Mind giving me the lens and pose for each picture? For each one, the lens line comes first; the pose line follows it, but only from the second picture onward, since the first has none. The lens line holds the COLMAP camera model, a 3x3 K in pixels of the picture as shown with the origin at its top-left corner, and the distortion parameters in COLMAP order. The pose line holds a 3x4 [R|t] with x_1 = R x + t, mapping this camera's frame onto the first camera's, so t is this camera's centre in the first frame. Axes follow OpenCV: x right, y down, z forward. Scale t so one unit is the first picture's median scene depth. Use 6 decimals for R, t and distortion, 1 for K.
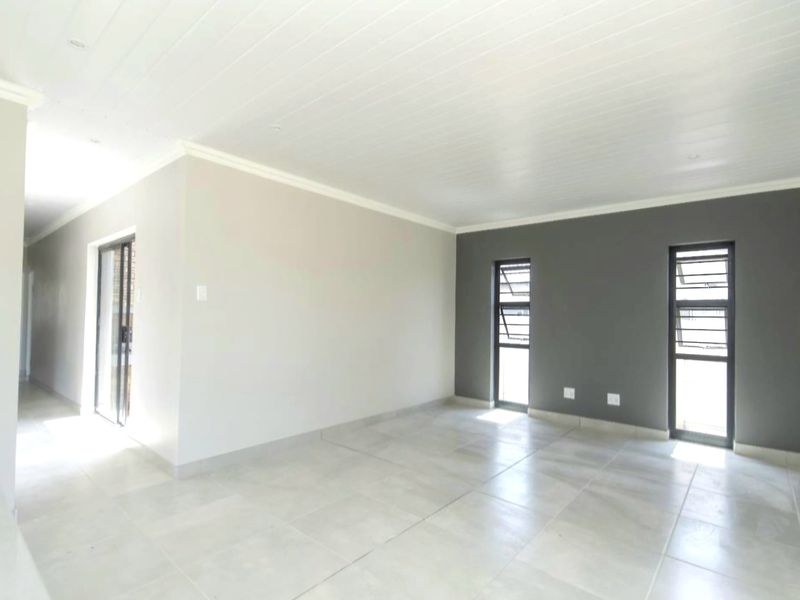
lens RADIAL K [[409.6, 0, 408.4], [0, 409.6, 306.3], [0, 0, 1]] dist [0.002707, -0.000360]
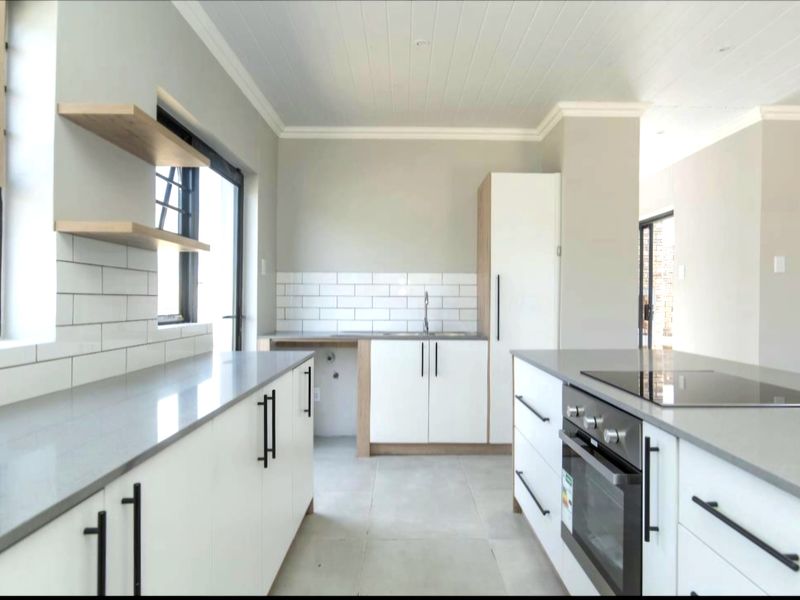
lens RADIAL K [[471.0, 0, 405.2], [0, 471.0, 299.6], [0, 0, 1]] dist [0.001400, -0.000049]
pose [[0.647116, -0.010891, -0.762314, -0.179469], [0.017766, 0.999842, 0.000797, 0.023589], [0.762185, -0.014059, 0.647207, -0.254850]]
